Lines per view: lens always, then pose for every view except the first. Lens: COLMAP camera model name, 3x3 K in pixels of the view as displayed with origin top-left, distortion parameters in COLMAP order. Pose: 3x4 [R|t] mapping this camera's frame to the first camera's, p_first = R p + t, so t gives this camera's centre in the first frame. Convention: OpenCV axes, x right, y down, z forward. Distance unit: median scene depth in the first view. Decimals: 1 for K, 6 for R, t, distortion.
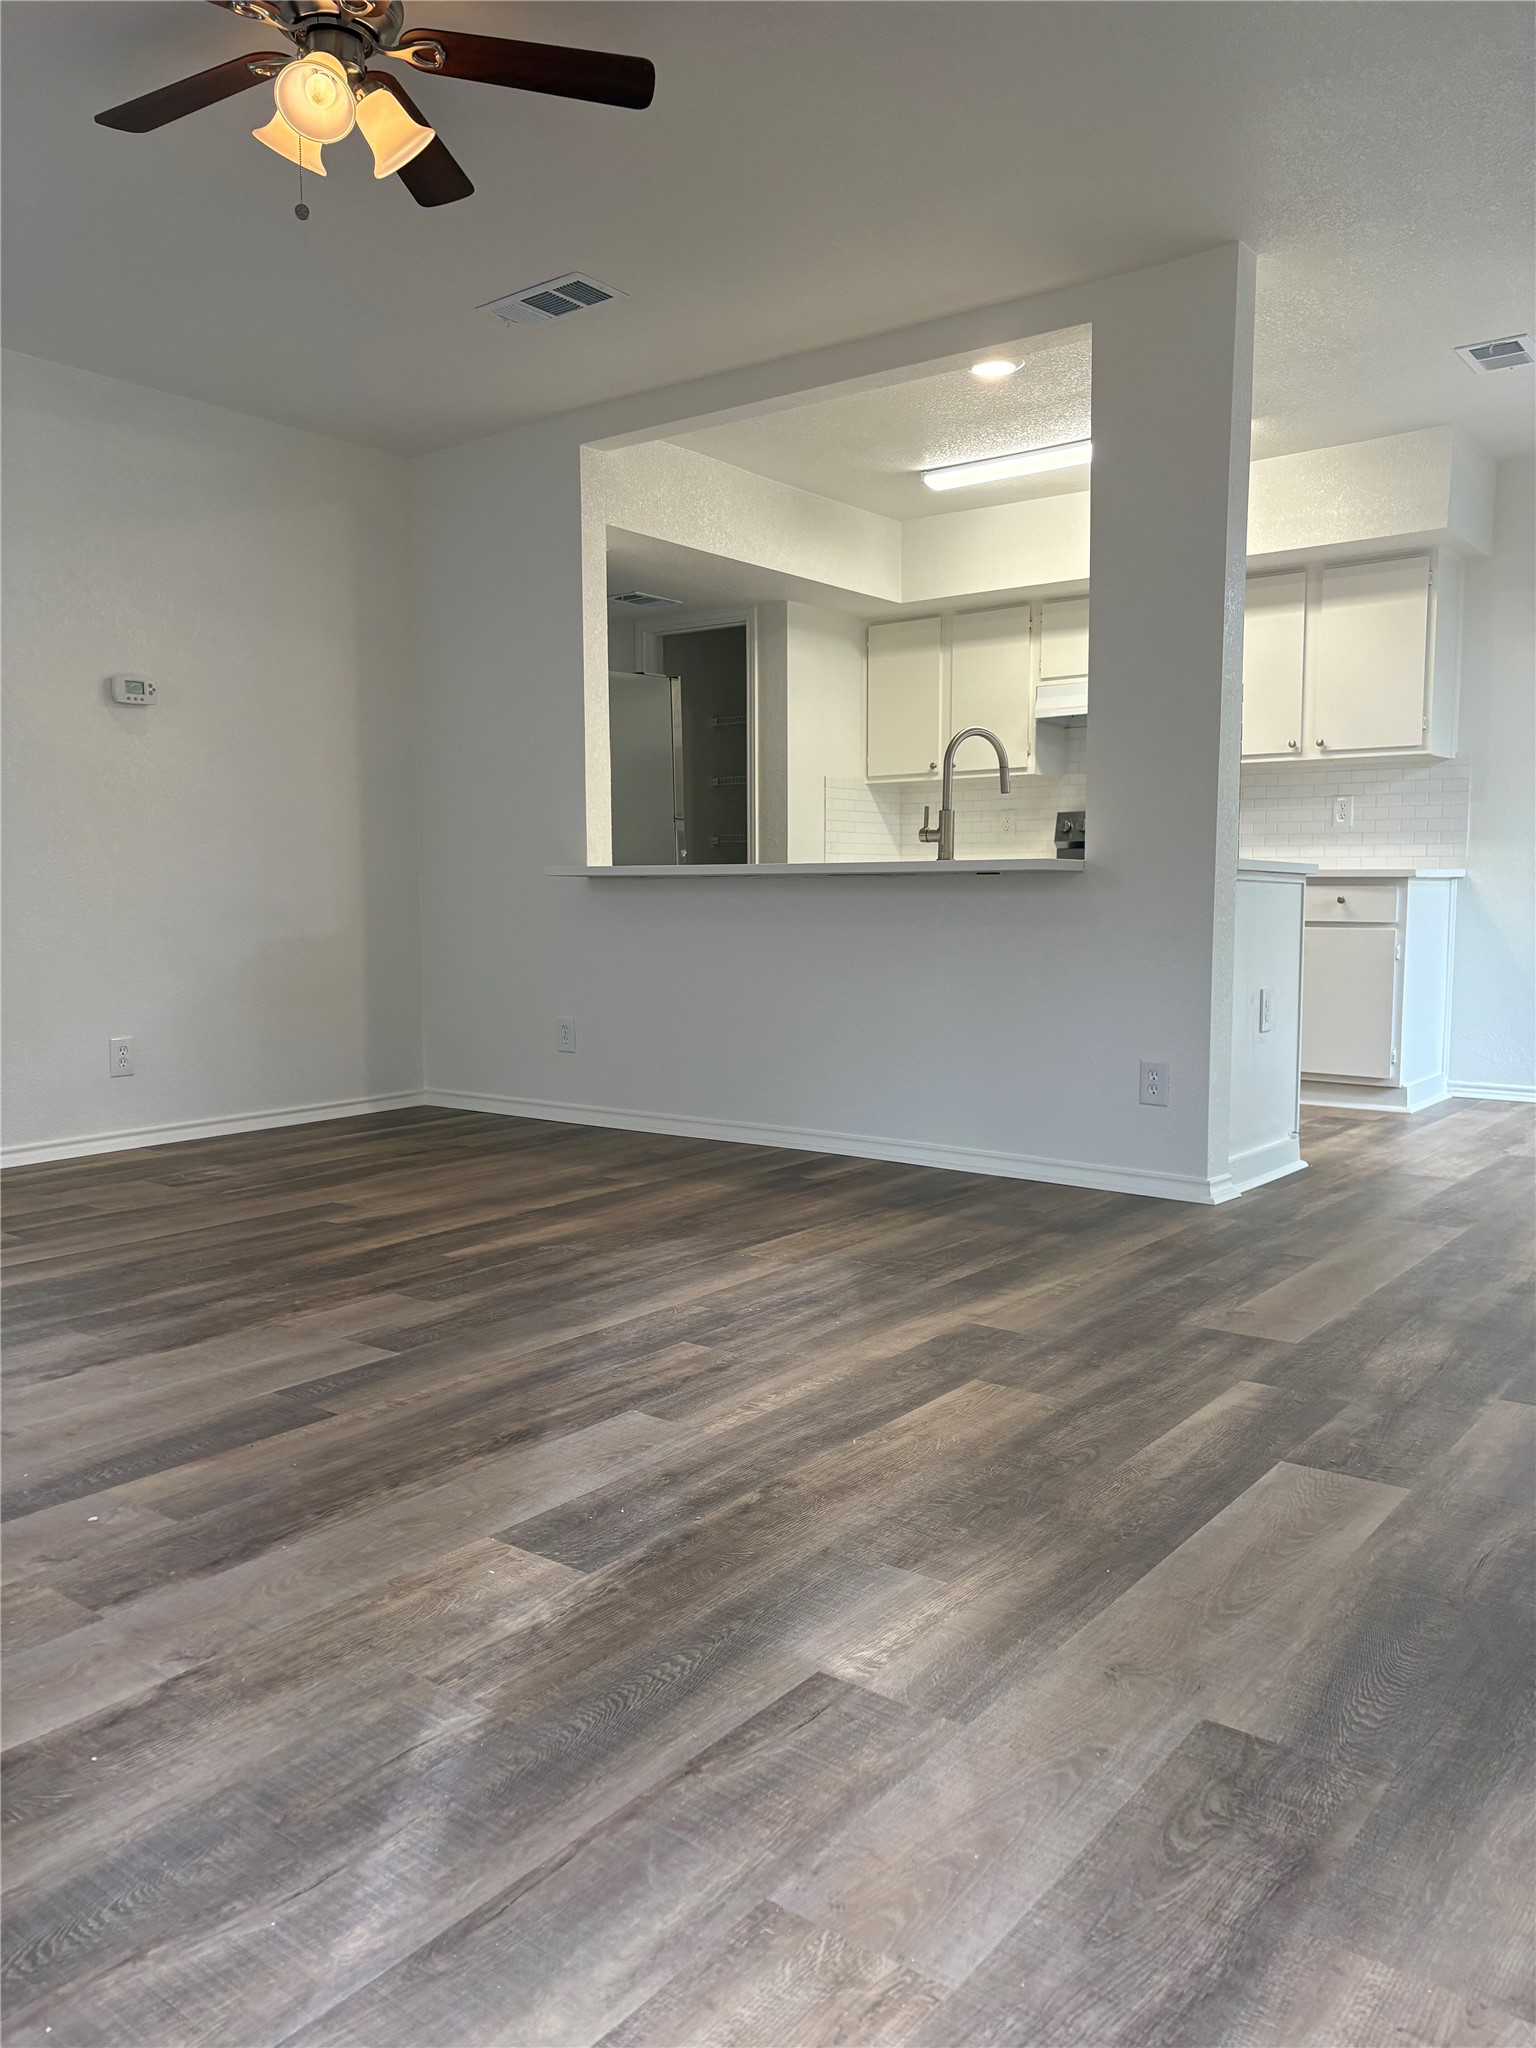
lens RADIAL K [[1545.3, 0, 757.5], [0, 1545.3, 1037.4], [0, 0, 1]] dist [0.037534, -0.045850]
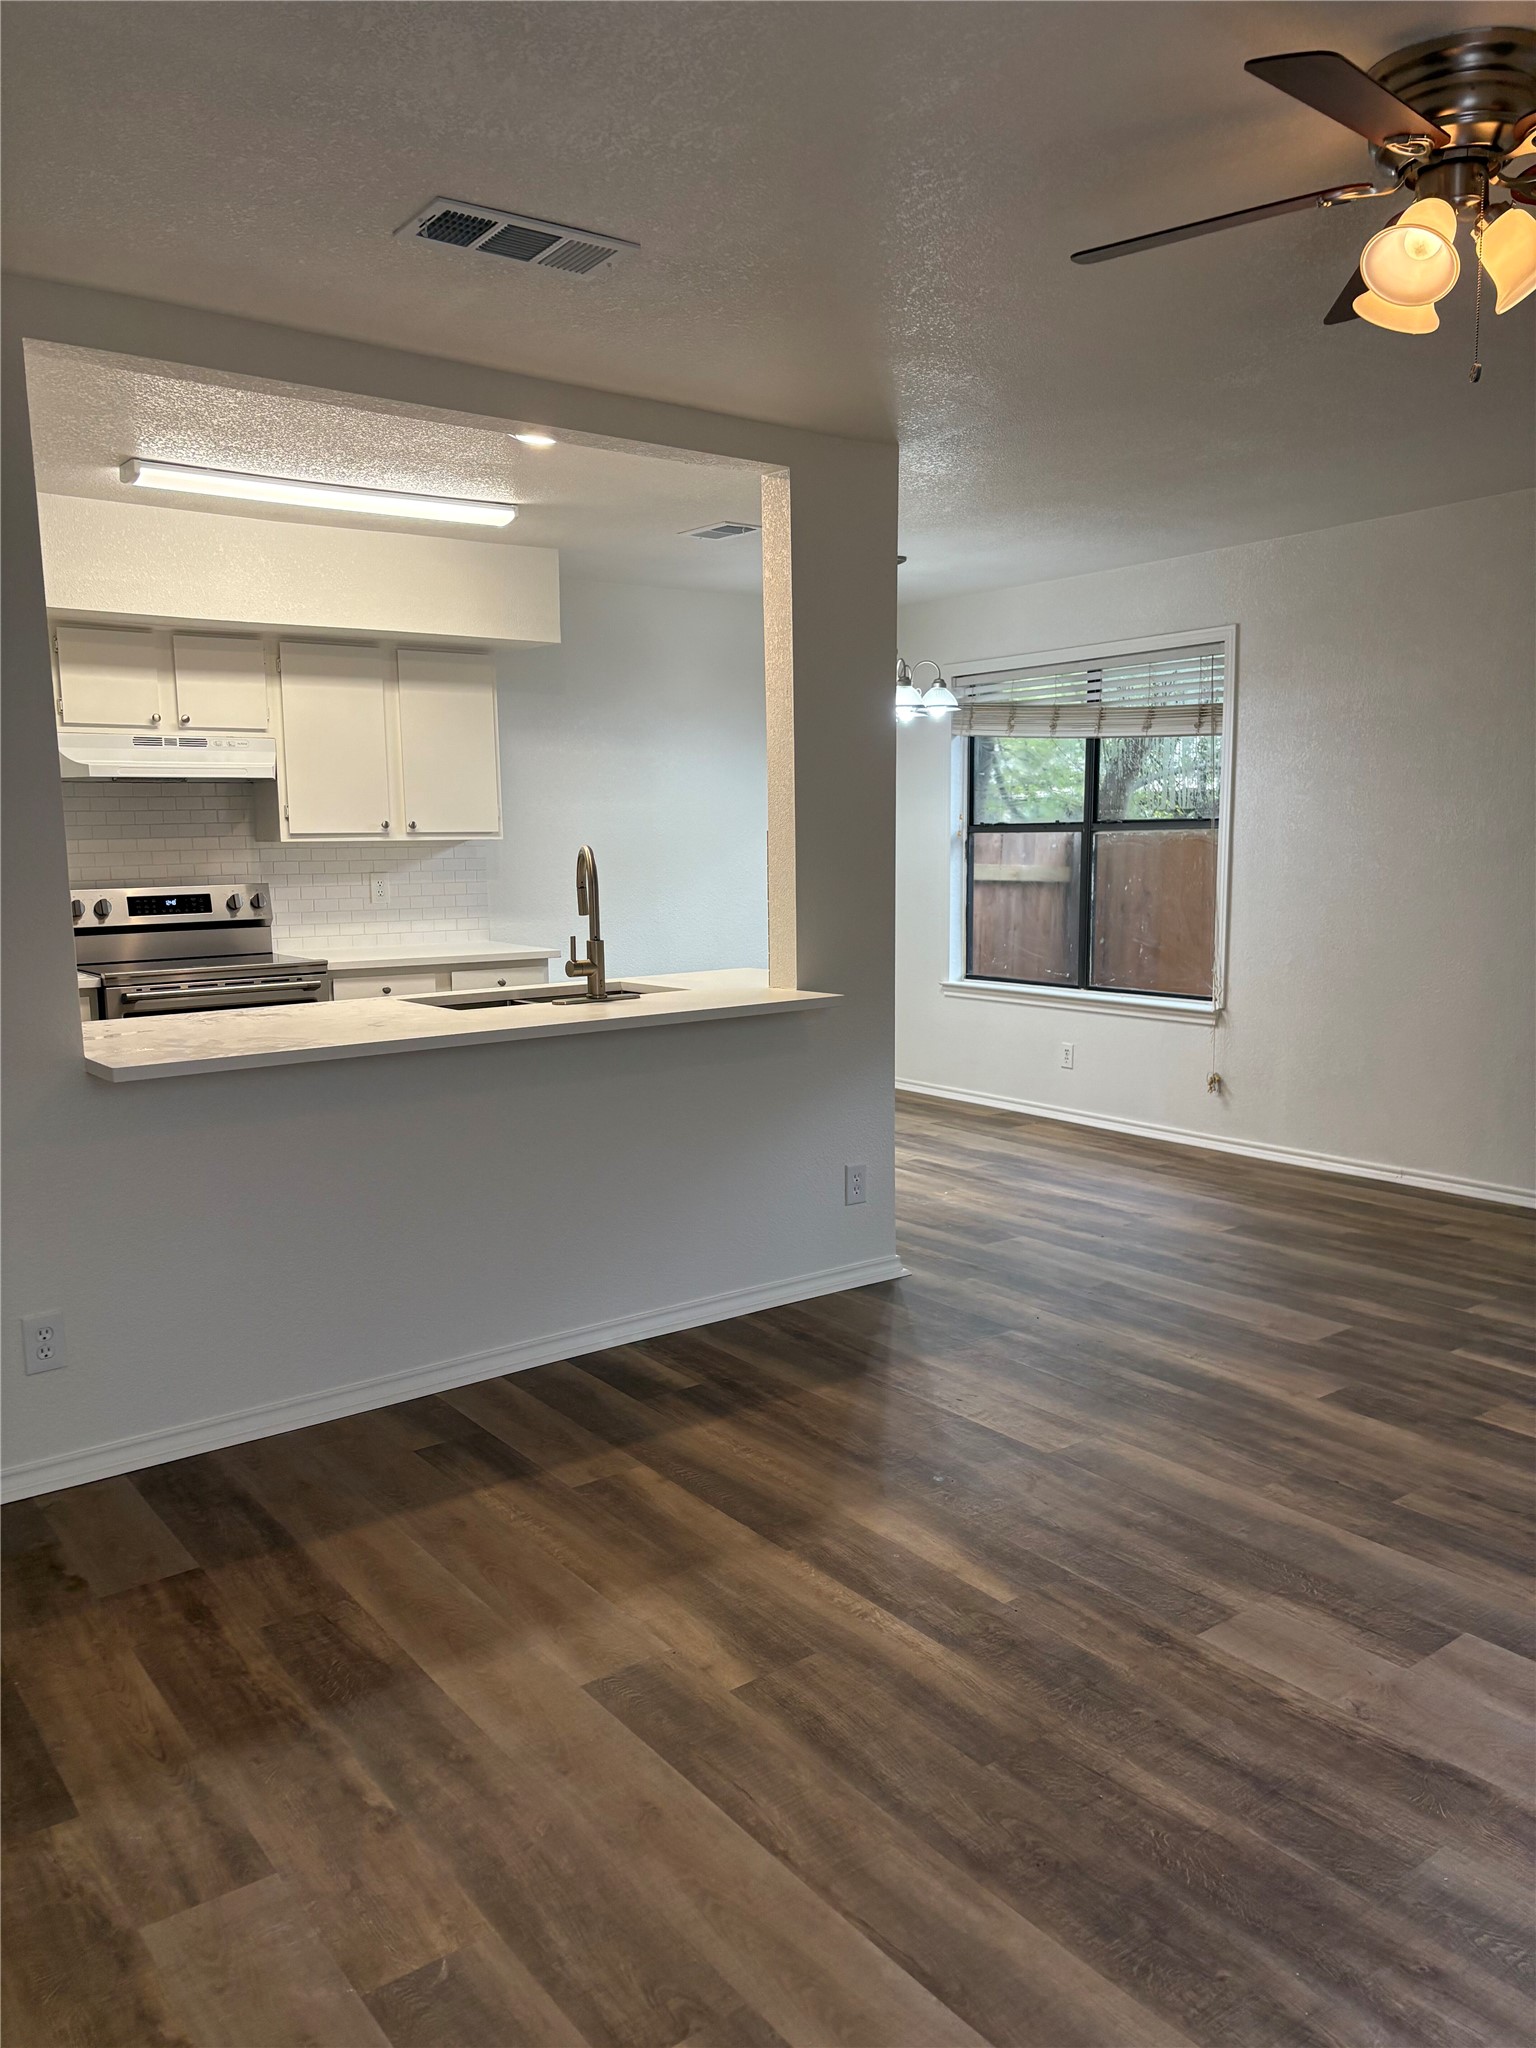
lens RADIAL K [[1545.3, 0, 766.5], [0, 1545.3, 1045.8], [0, 0, 1]] dist [0.037534, -0.045850]
pose [[0.256517, -0.136310, 0.956880, -0.864343], [0.104306, 0.988128, 0.112799, -0.215354], [-0.960895, 0.070873, 0.267690, 0.818235]]
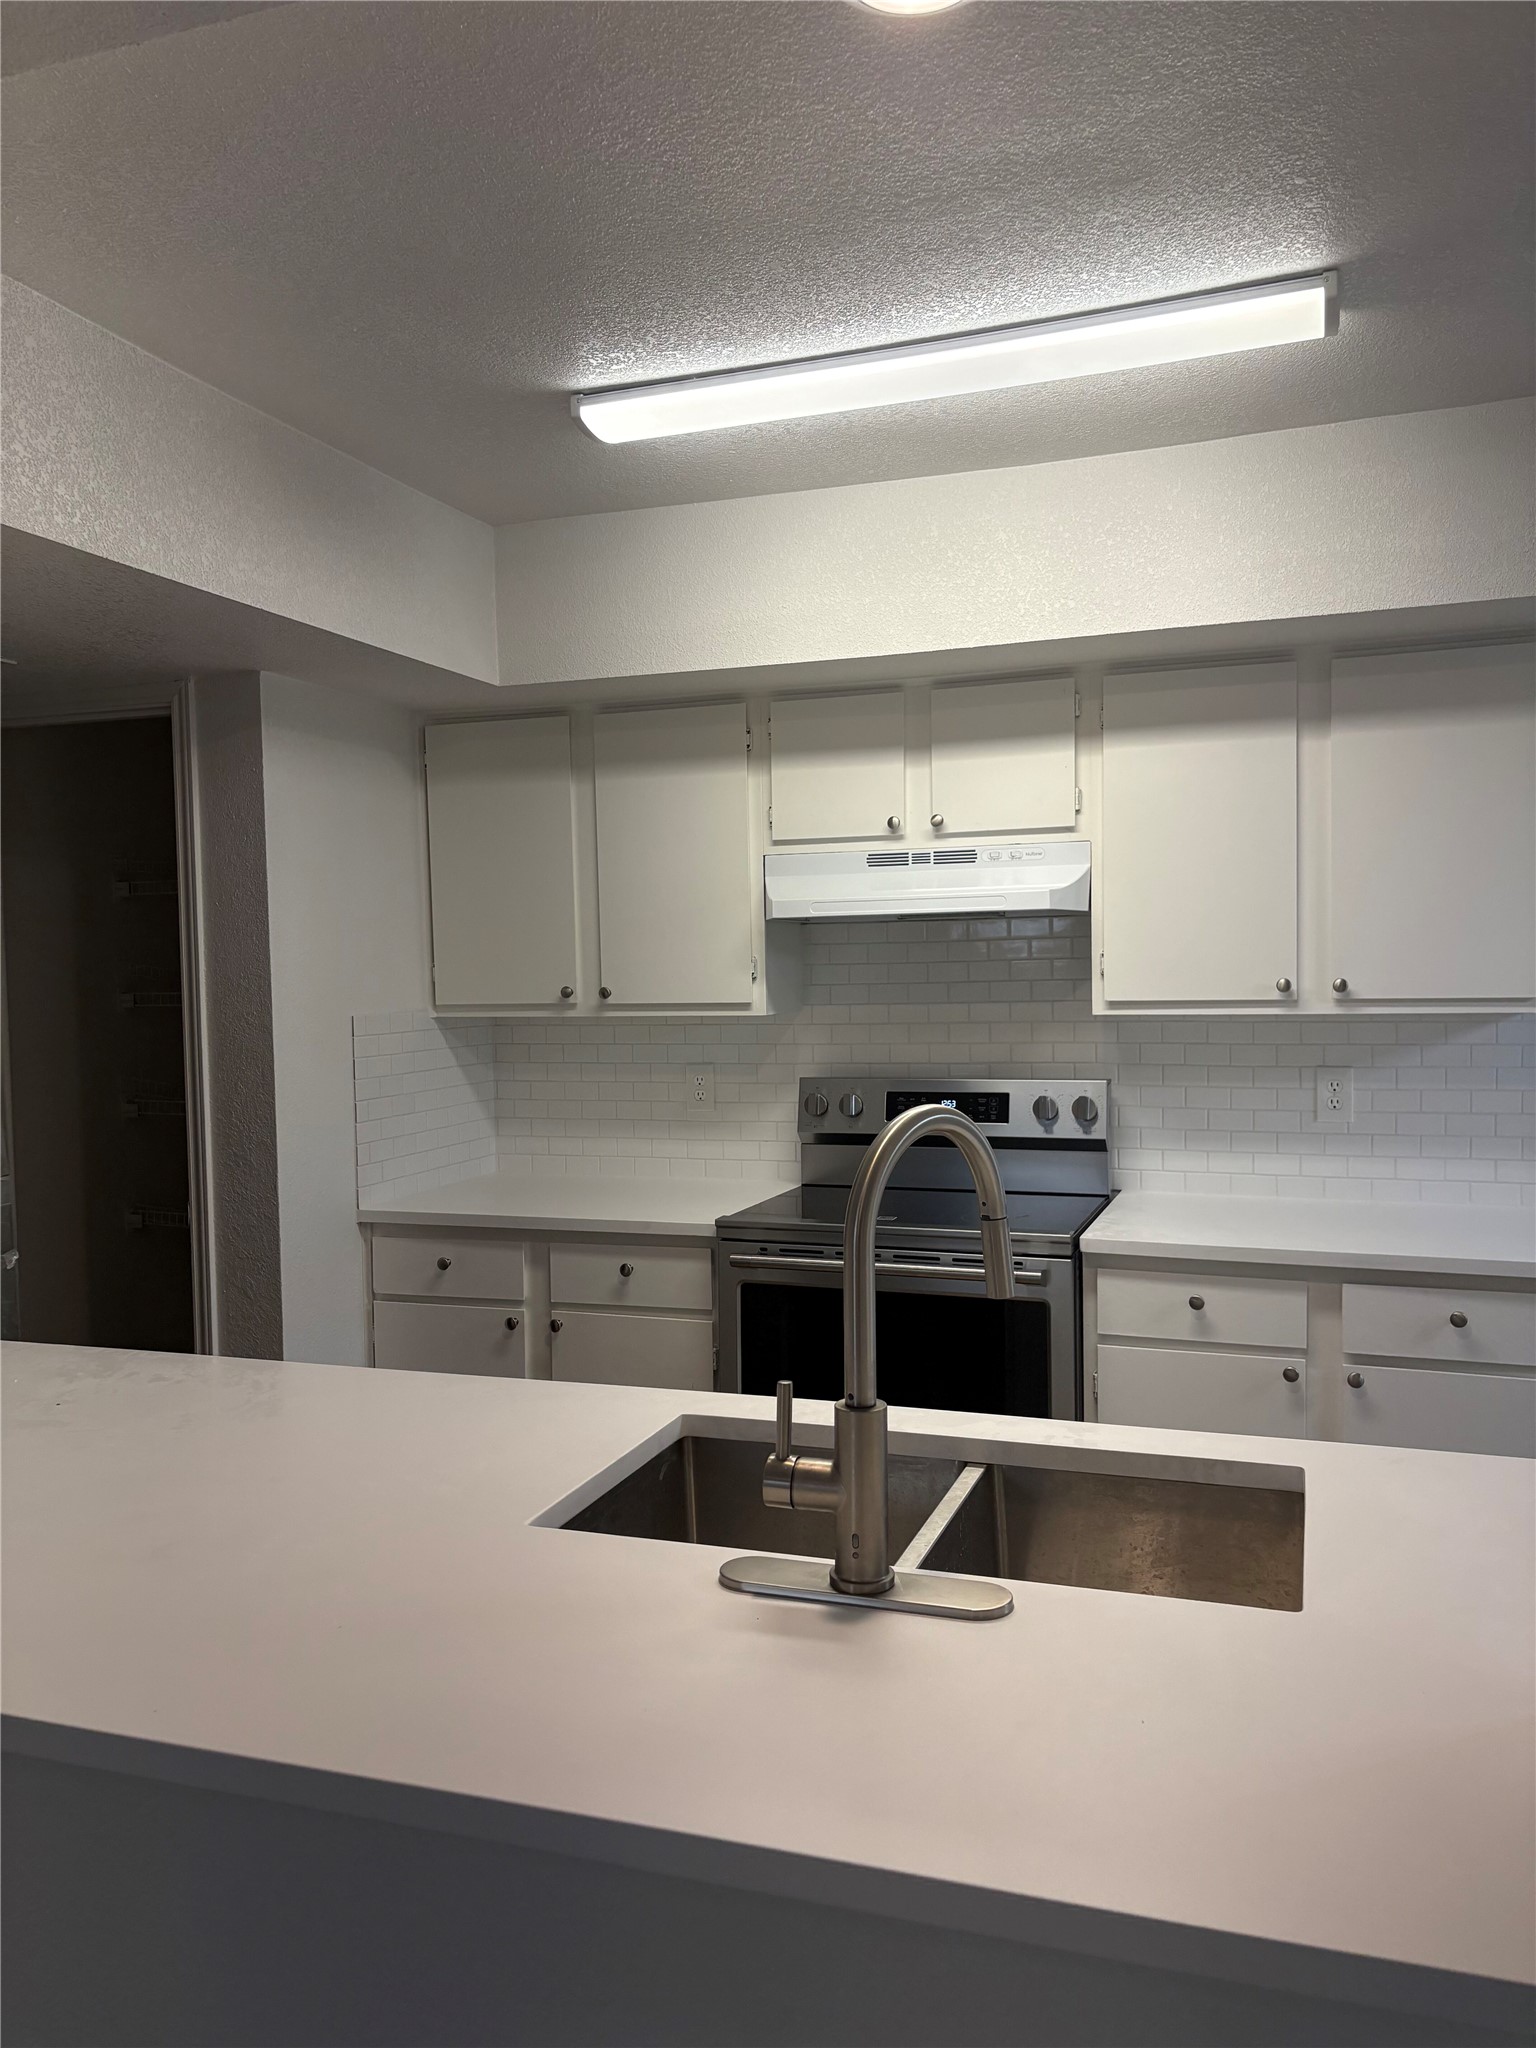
lens RADIAL K [[1545.3, 0, 766.8], [0, 1545.3, 1038.3], [0, 0, 1]] dist [0.037534, -0.045850]
pose [[0.946863, -0.033726, 0.319864, 0.017158], [0.048063, 0.998158, -0.037031, -0.253050], [-0.318025, 0.050437, 0.946740, 0.885004]]
